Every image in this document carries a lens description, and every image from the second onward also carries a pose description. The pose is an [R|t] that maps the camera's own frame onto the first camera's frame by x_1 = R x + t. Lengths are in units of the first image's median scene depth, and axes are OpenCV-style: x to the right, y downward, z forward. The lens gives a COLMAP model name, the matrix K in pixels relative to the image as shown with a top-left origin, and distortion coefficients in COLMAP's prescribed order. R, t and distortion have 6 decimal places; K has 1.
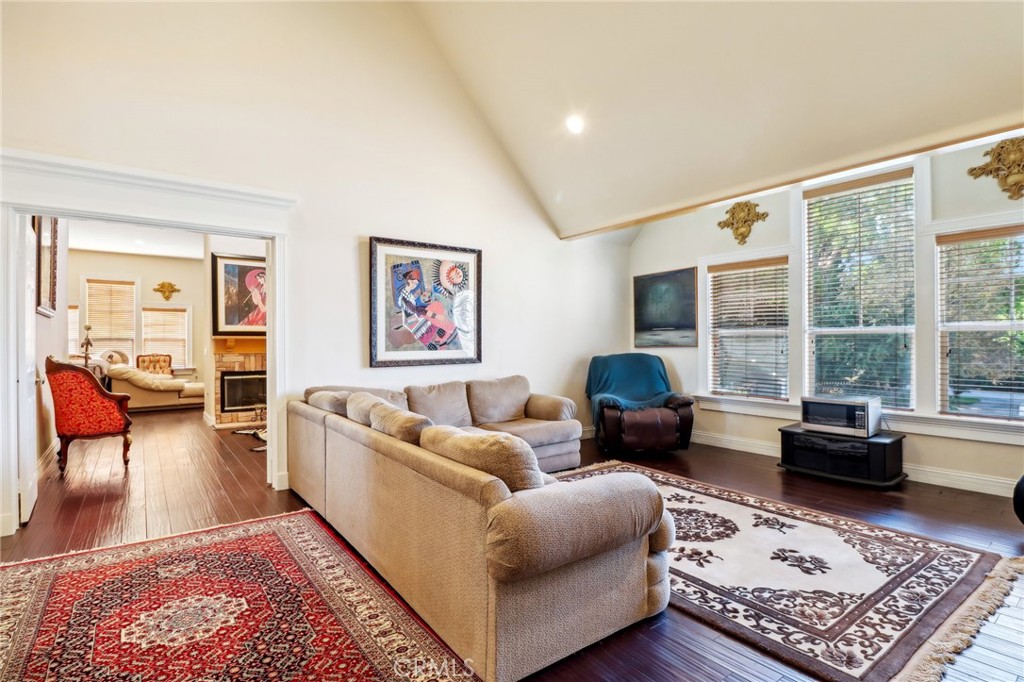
lens RADIAL K [[496.2, 0, 510.9], [0, 496.2, 343.6], [0, 0, 1]] dist [-0.009523, -0.000792]
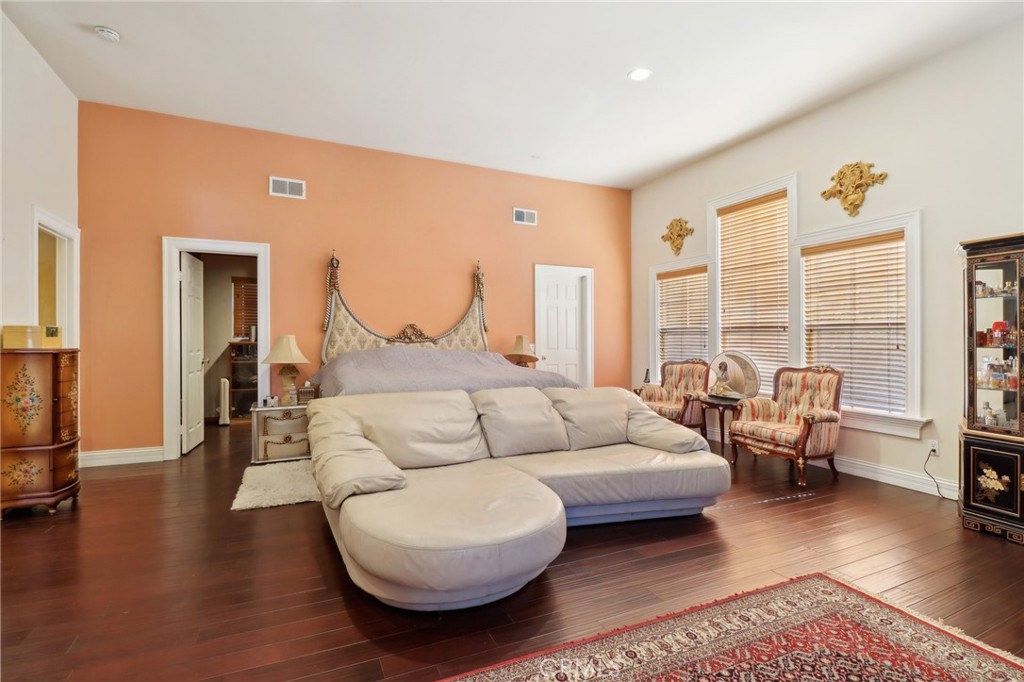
lens RADIAL K [[496.2, 0, 512.7], [0, 496.2, 338.5], [0, 0, 1]] dist [-0.009523, -0.000792]
pose [[-0.216897, 0.006175, -0.976175, -0.428300], [0.002627, 0.999980, 0.005741, -0.004088], [0.976191, -0.001319, -0.216909, 1.193376]]
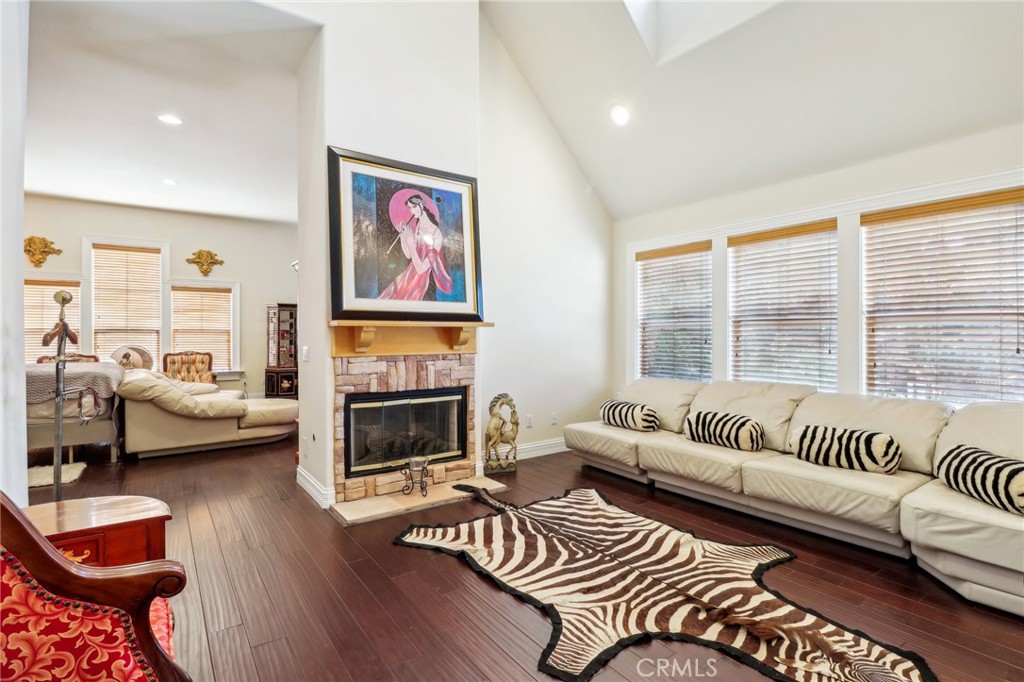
lens RADIAL K [[496.2, 0, 511.2], [0, 496.2, 337.2], [0, 0, 1]] dist [-0.009523, -0.000792]
pose [[0.999678, 0.000474, -0.025353, -0.341166], [-0.000498, 0.999999, -0.000955, 0.001126], [0.025353, 0.000967, 0.999678, 0.430187]]
